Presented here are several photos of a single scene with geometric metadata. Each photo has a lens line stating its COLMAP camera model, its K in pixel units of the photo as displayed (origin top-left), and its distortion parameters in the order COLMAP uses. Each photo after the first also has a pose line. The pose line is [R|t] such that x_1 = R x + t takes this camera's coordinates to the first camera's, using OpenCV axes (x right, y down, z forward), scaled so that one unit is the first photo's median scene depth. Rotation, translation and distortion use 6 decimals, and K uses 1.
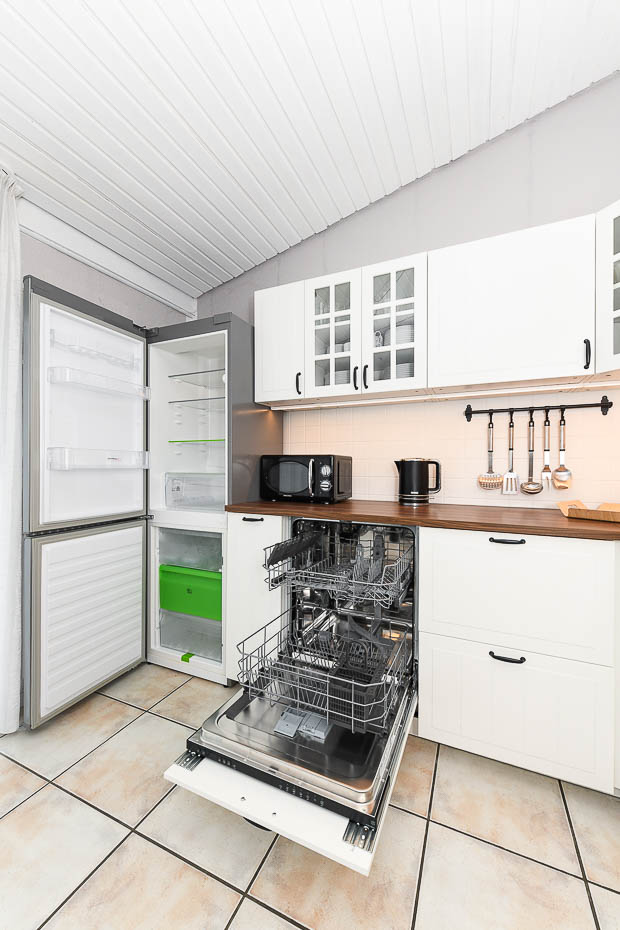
lens RADIAL K [[364.8, 0, 310.0], [0, 364.8, 465.0], [0, 0, 1]] dist [-0.001146, -0.000029]
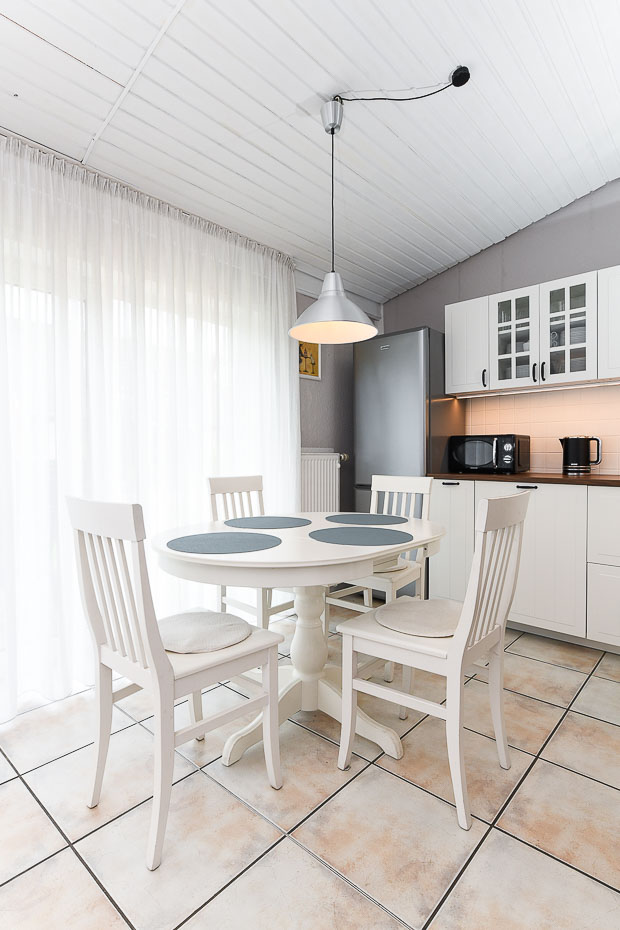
lens RADIAL K [[469.0, 0, 310.3], [0, 469.0, 456.2], [0, 0, 1]] dist [0.004508, 0.000392]
pose [[0.954826, -0.006806, -0.297088, -0.130045], [0.010144, 0.999902, 0.009695, 0.025057], [0.296992, -0.012271, 0.954801, -0.760808]]
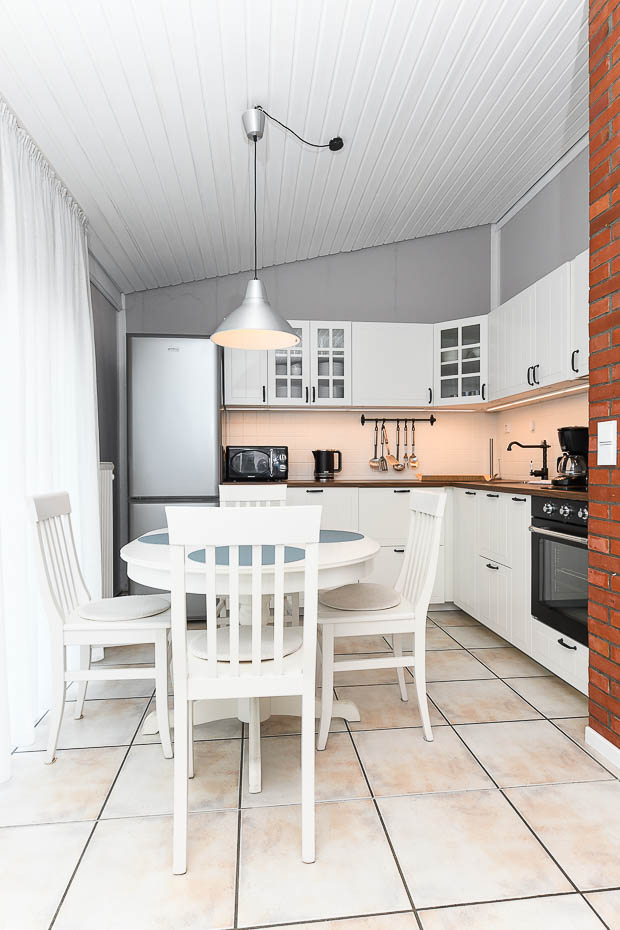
lens RADIAL K [[517.0, 0, 310.0], [0, 517.0, 465.0], [0, 0, 1]] dist [0.001061, -0.000038]
pose [[0.858486, -0.006732, 0.512793, -0.921081], [0.003262, 0.999965, 0.007666, 0.031128], [-0.512827, -0.004908, 0.858478, -0.795128]]
